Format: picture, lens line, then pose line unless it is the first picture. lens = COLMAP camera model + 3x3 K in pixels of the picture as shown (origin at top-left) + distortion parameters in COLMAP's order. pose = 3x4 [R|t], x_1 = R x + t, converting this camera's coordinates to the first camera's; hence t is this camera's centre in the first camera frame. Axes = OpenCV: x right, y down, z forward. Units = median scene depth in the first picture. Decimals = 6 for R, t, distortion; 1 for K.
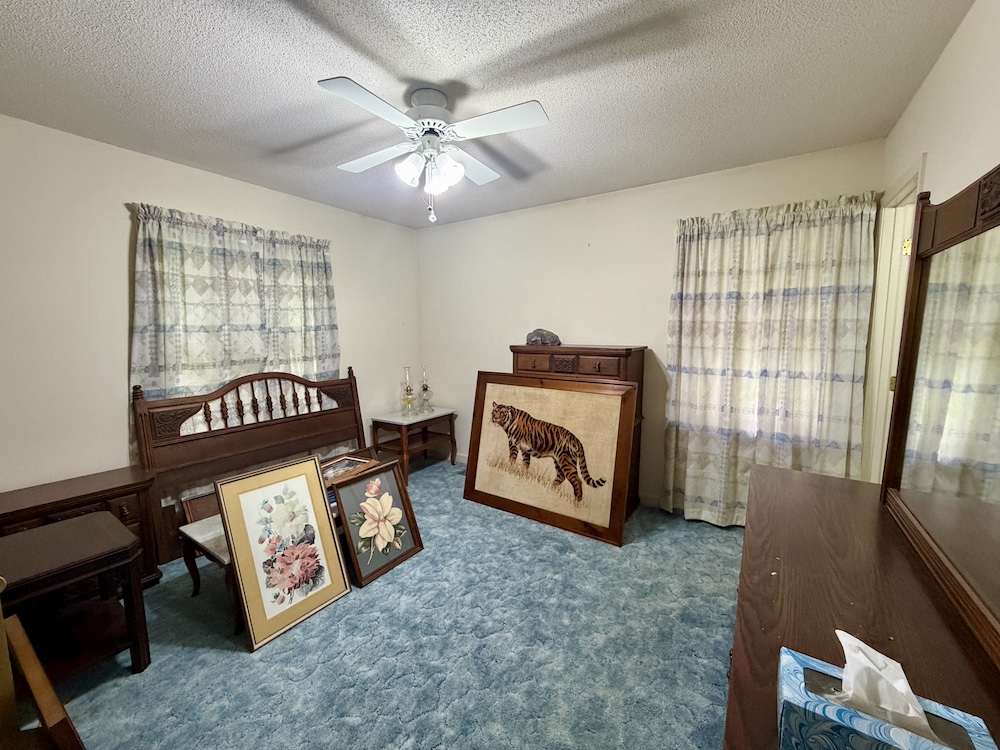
lens RADIAL K [[399.2, 0, 496.9], [0, 399.2, 373.8], [0, 0, 1]] dist [-0.000960, 0.000296]
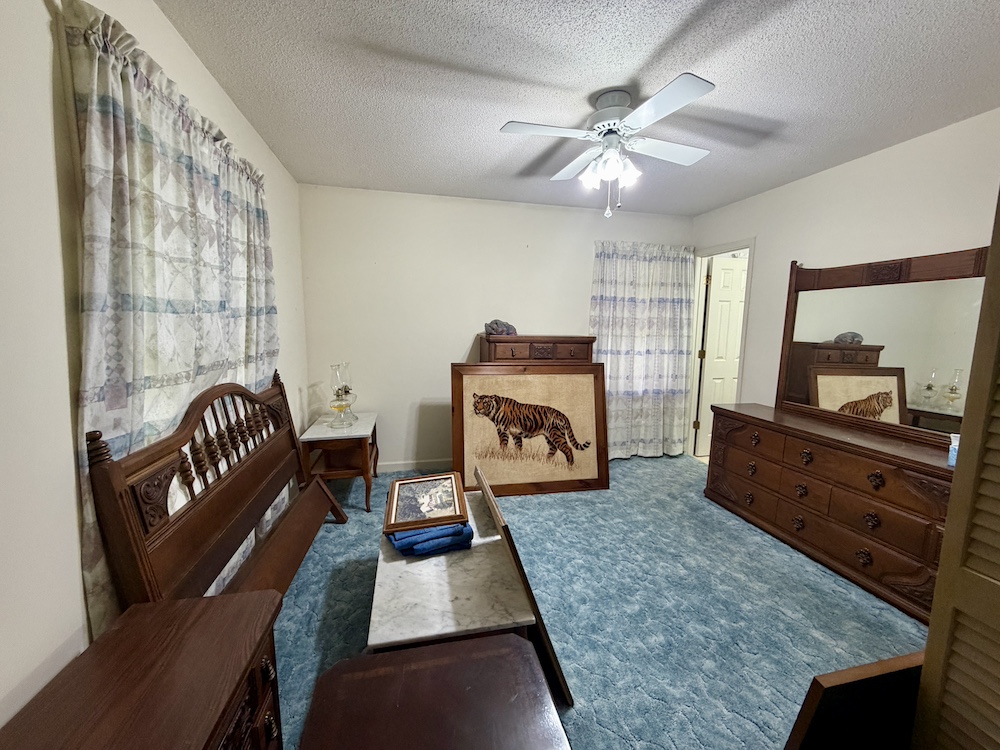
lens RADIAL K [[399.2, 0, 499.9], [0, 399.2, 374.0], [0, 0, 1]] dist [-0.000960, 0.000296]
pose [[0.686692, -0.077510, 0.722804, -0.767391], [0.062508, 0.996913, 0.047518, -0.022650], [-0.724256, 0.012551, 0.689417, 0.320652]]
